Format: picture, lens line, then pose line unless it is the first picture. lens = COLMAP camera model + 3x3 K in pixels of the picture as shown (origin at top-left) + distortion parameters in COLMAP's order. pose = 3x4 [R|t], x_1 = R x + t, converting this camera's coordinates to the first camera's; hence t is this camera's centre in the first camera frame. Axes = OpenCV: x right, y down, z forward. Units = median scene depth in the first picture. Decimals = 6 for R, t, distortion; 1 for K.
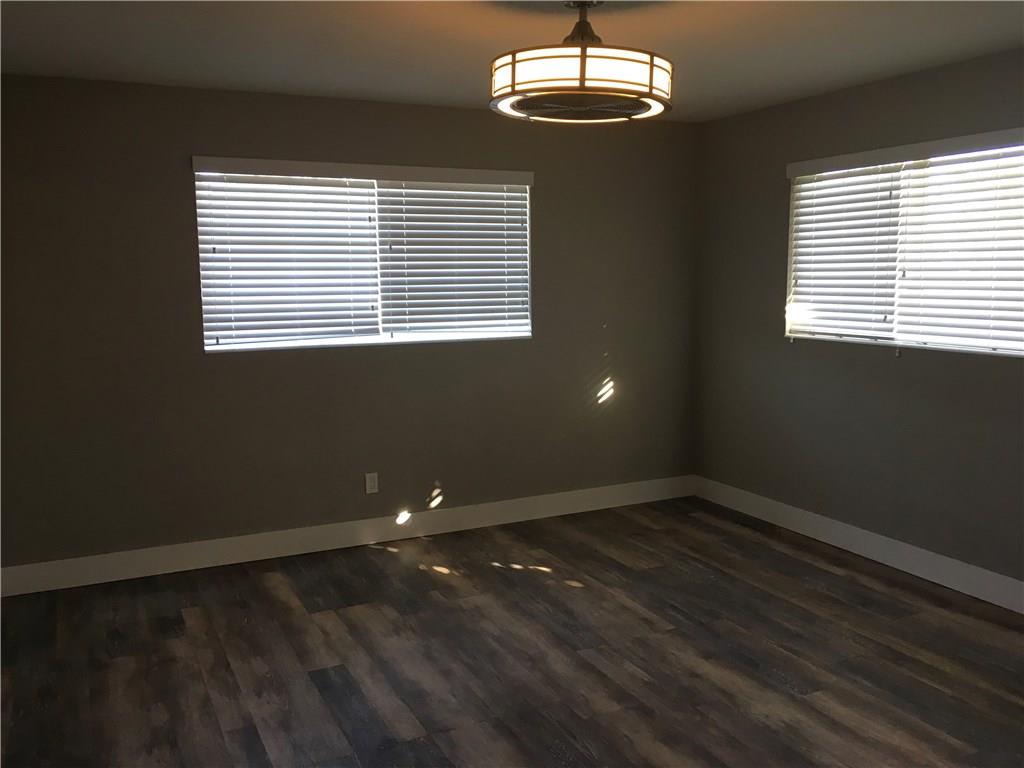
lens RADIAL K [[865.6, 0, 521.8], [0, 865.6, 382.1], [0, 0, 1]] dist [0.065376, -0.087103]
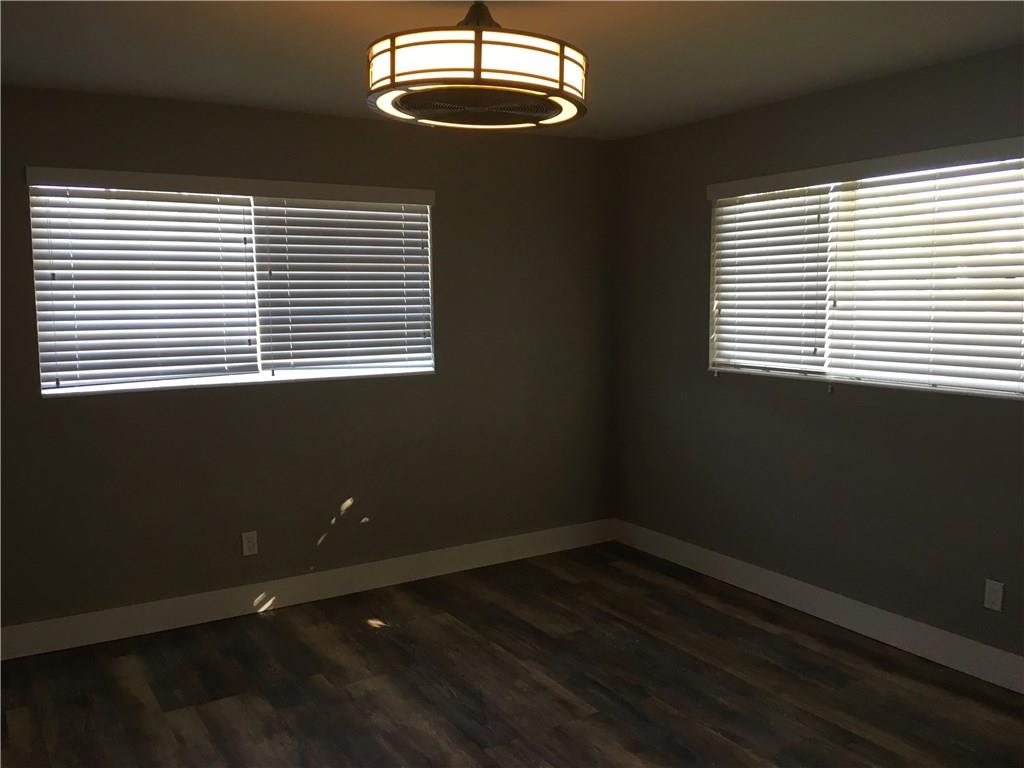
lens RADIAL K [[865.6, 0, 521.8], [0, 865.6, 382.1], [0, 0, 1]] dist [0.065376, -0.087103]
pose [[0.995224, -0.010713, 0.097030, 0.016479], [0.013320, 0.999567, -0.026254, -0.020234], [-0.096707, 0.027421, 0.994935, 0.113101]]
